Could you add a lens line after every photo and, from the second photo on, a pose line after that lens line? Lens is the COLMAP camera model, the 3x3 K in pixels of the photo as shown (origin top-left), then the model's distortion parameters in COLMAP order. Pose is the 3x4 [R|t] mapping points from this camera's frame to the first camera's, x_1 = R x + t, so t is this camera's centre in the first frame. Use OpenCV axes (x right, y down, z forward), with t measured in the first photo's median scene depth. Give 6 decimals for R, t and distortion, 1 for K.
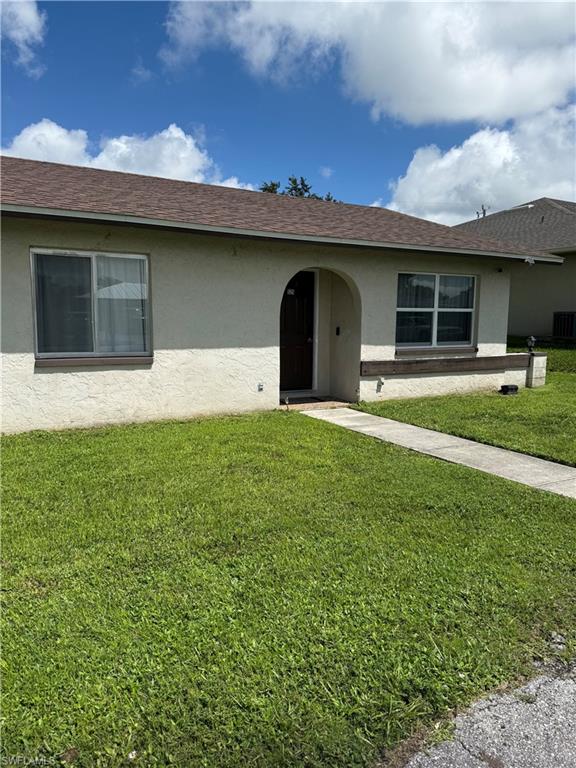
lens RADIAL K [[540.0, 0, 282.1], [0, 540.0, 390.1], [0, 0, 1]] dist [0.039427, -0.039446]
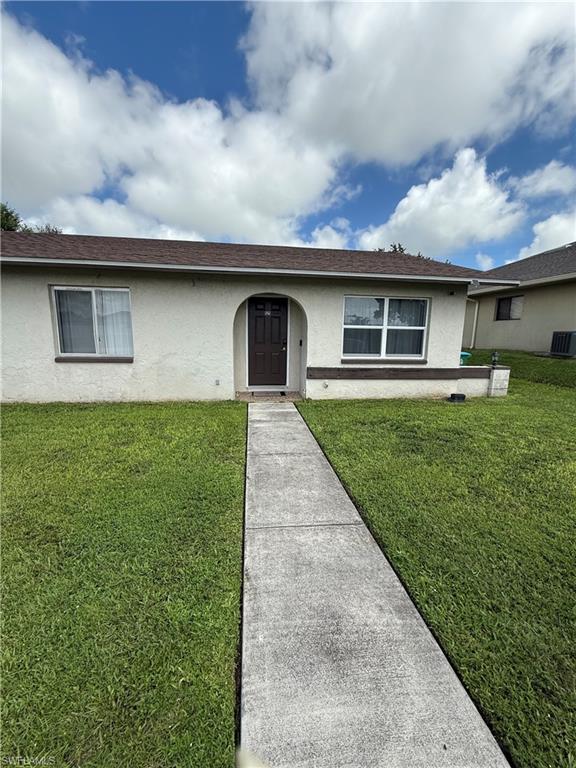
lens RADIAL K [[305.2, 0, 292.7], [0, 305.2, 377.2], [0, 0, 1]] dist [-0.001844, 0.000033]
pose [[0.929322, 0.061791, -0.364063, 0.347158], [-0.058611, 0.998085, 0.019788, -0.038189], [0.364588, 0.002949, 0.931164, 0.289249]]
